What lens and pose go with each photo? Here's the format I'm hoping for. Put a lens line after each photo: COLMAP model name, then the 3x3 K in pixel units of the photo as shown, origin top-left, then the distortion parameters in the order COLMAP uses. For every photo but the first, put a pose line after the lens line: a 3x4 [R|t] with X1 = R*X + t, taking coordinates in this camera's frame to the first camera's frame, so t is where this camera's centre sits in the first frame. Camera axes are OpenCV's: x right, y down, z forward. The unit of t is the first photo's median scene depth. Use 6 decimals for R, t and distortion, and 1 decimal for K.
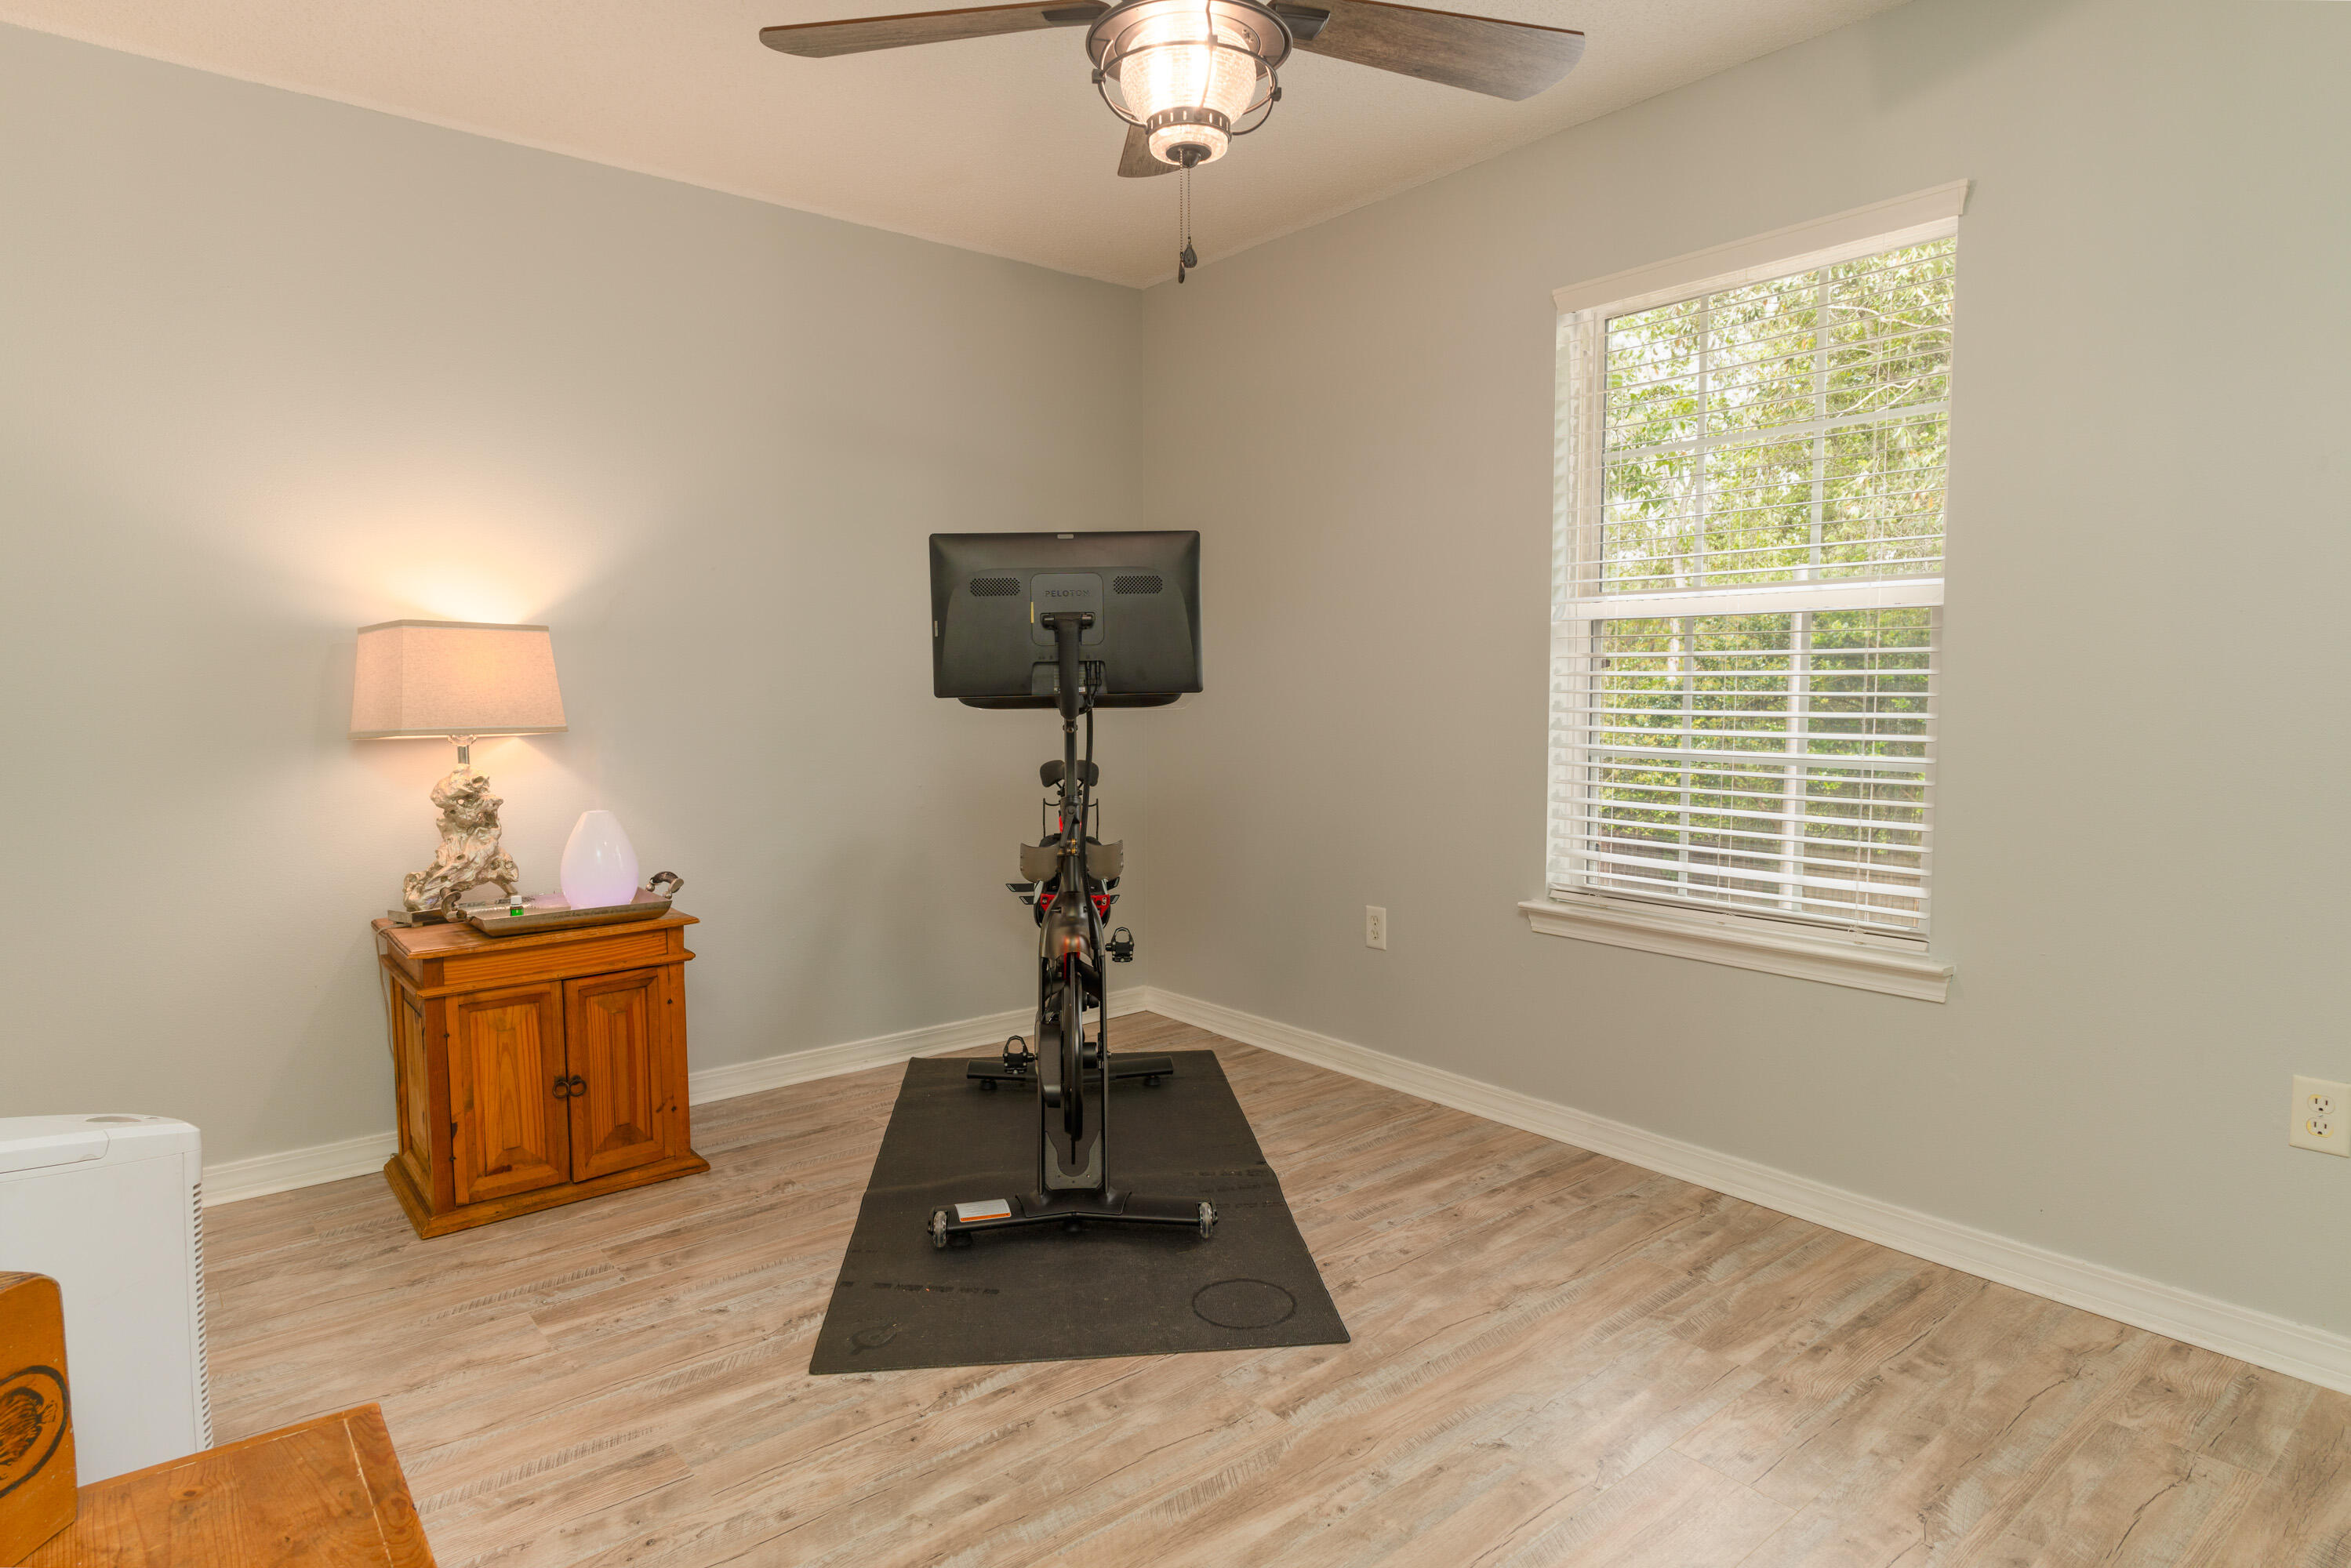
lens RADIAL K [[1305.0, 0, 1167.4], [0, 1305.0, 778.4], [0, 0, 1]] dist [0.001464, 0.000806]
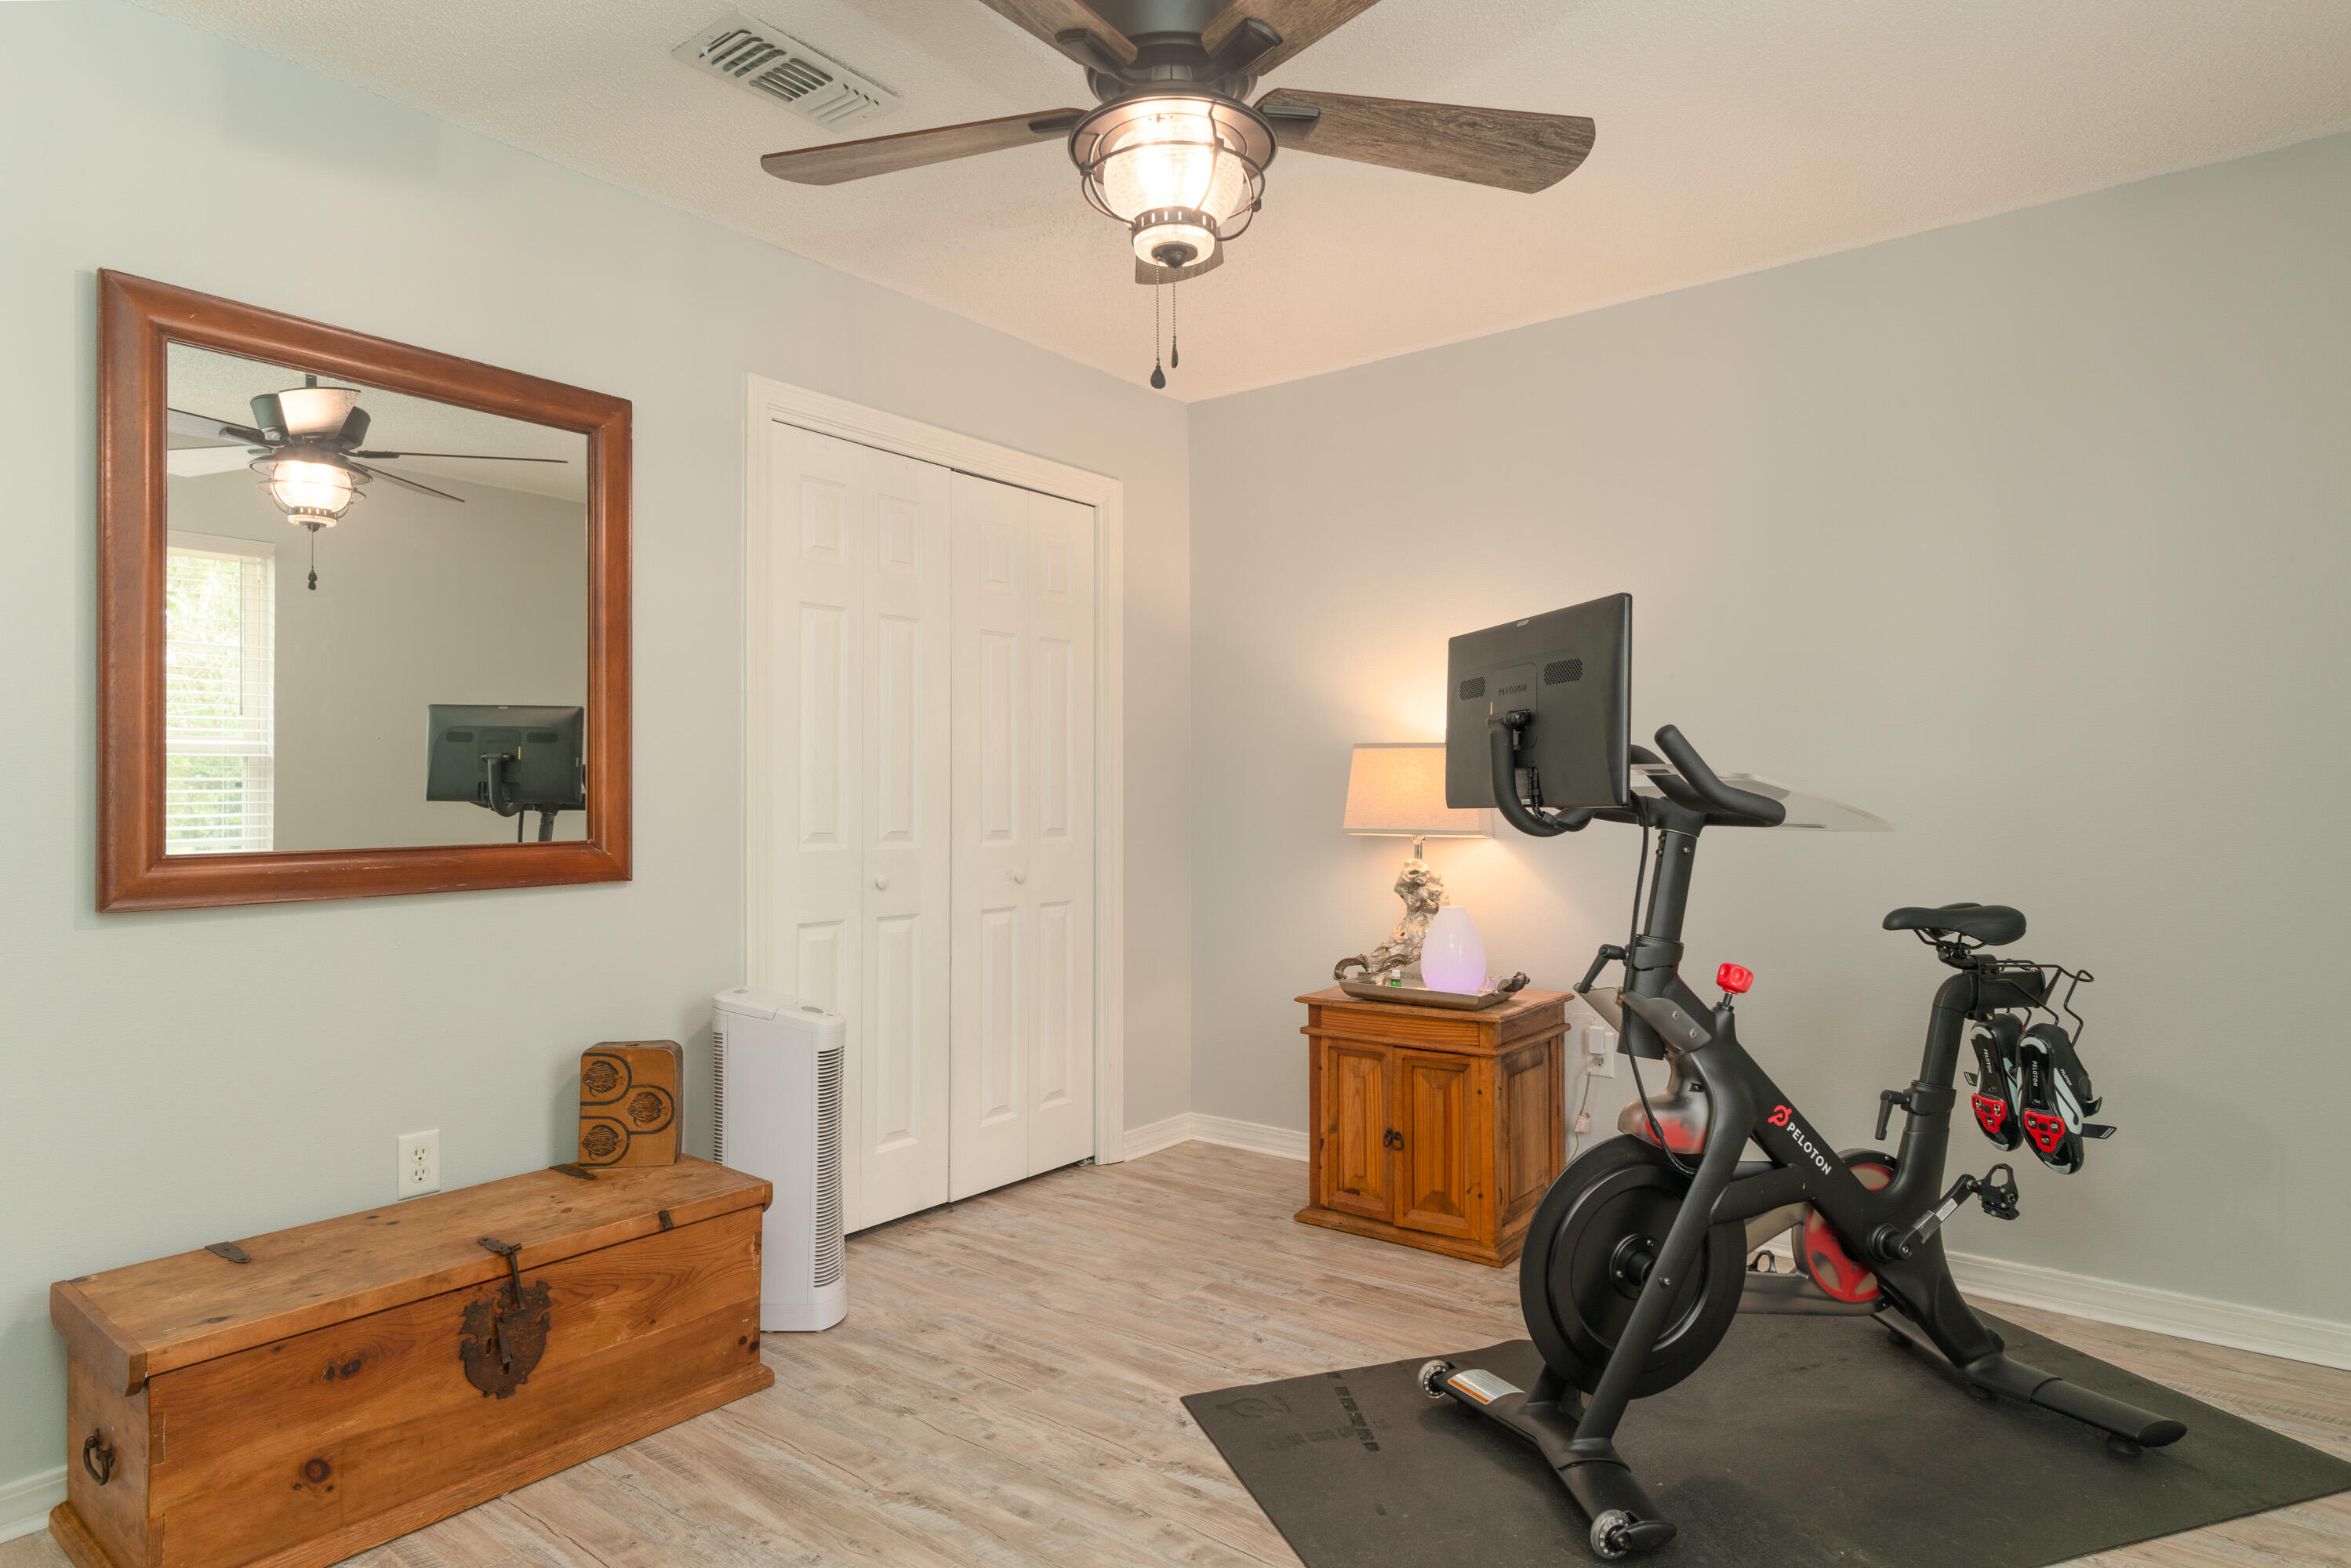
lens RADIAL K [[1305.0, 0, 1167.4], [0, 1305.0, 778.4], [0, 0, 1]] dist [0.001464, 0.000806]
pose [[0.218028, -0.012001, -0.975869, 0.687503], [-0.072250, 0.996982, -0.028403, -0.039619], [0.973264, 0.076699, 0.216503, 0.574473]]
